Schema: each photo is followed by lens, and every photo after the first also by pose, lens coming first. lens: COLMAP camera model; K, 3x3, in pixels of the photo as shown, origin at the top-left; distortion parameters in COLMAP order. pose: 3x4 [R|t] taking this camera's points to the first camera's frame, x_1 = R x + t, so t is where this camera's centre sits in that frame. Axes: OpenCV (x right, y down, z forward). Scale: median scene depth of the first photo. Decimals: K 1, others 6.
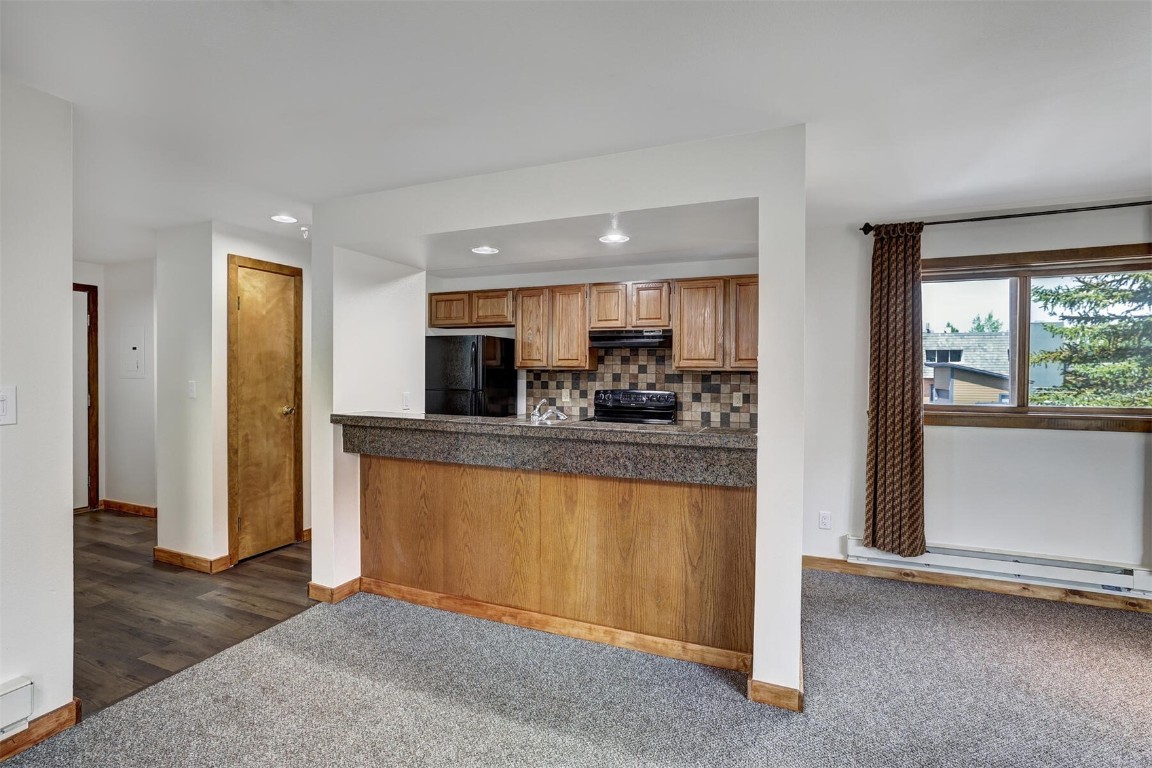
lens RADIAL K [[538.6, 0, 561.5], [0, 538.6, 380.1], [0, 0, 1]] dist [-0.018574, 0.007556]
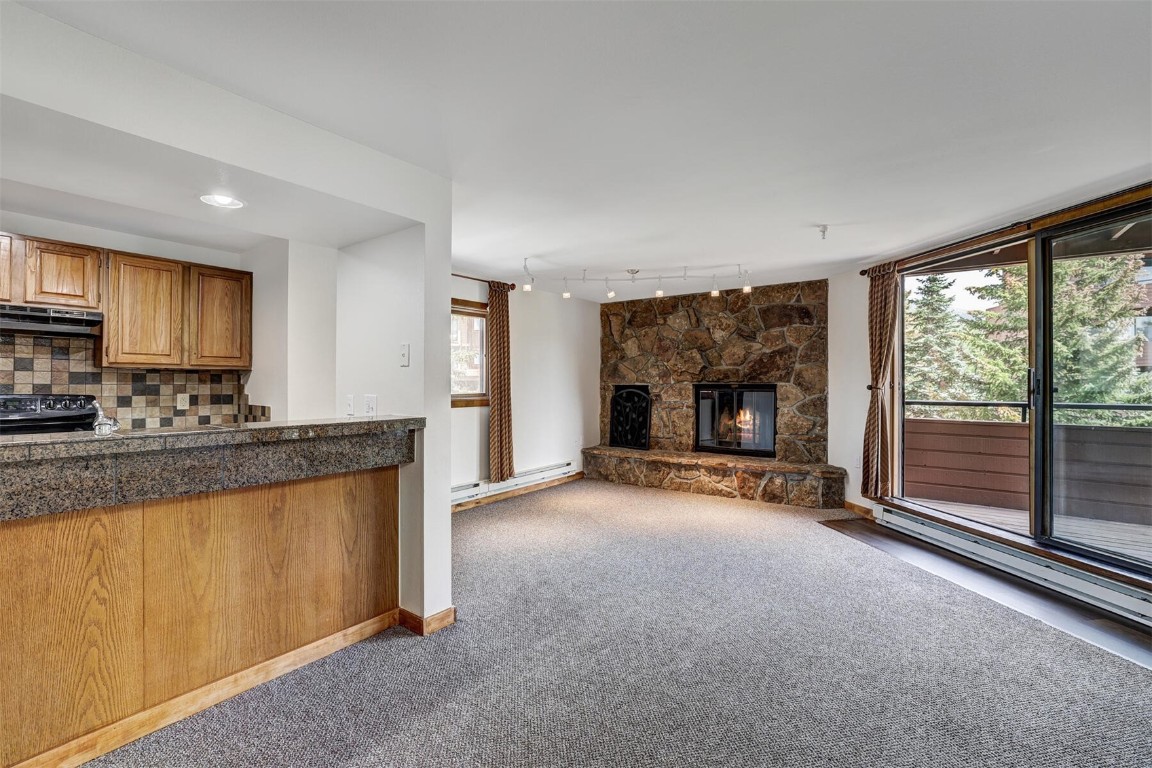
lens RADIAL K [[498.7, 0, 568.4], [0, 498.7, 379.9], [0, 0, 1]] dist [-0.039196, 0.012909]
pose [[0.241703, 0.001031, 0.970350, -0.432581], [0.014439, 0.999885, -0.004659, 0.019149], [-0.970243, 0.015137, 0.241660, 0.268562]]
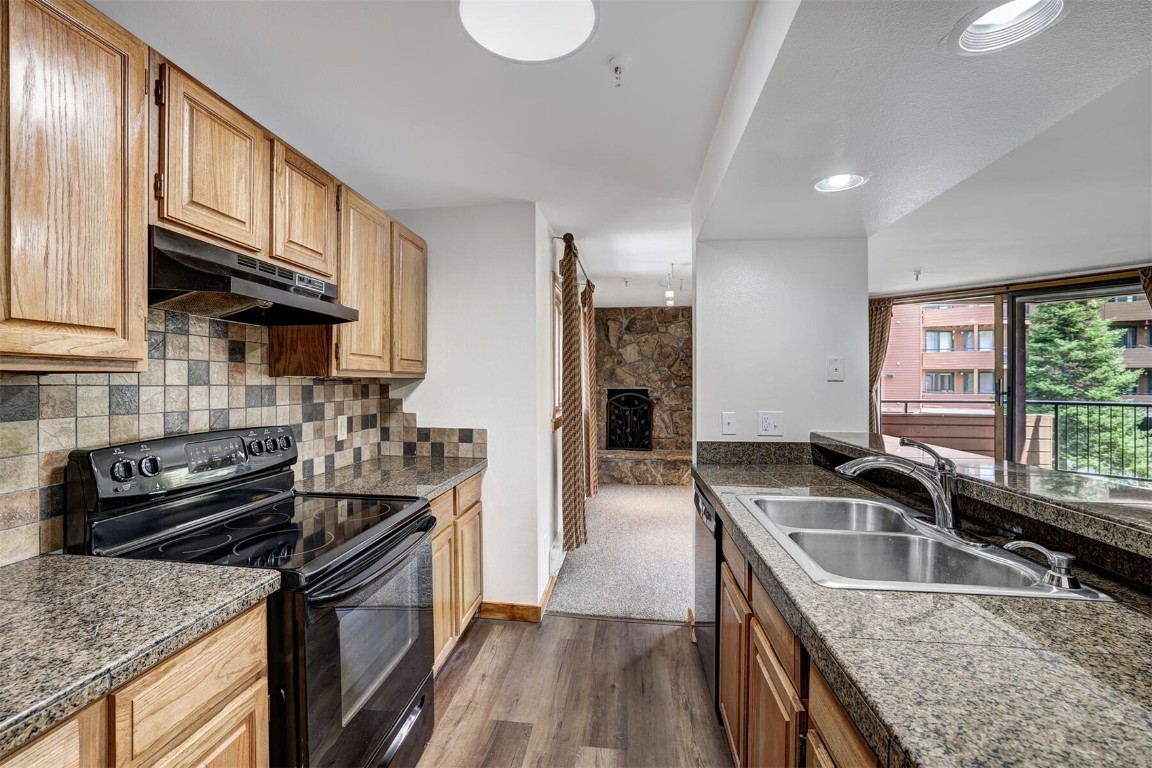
lens RADIAL K [[498.7, 0, 566.3], [0, 498.7, 386.1], [0, 0, 1]] dist [-0.039196, 0.012909]
pose [[-0.269866, -0.015111, 0.962779, -0.351622], [0.013813, 0.999713, 0.019562, -0.022318], [-0.962799, 0.018578, -0.269579, 1.307205]]
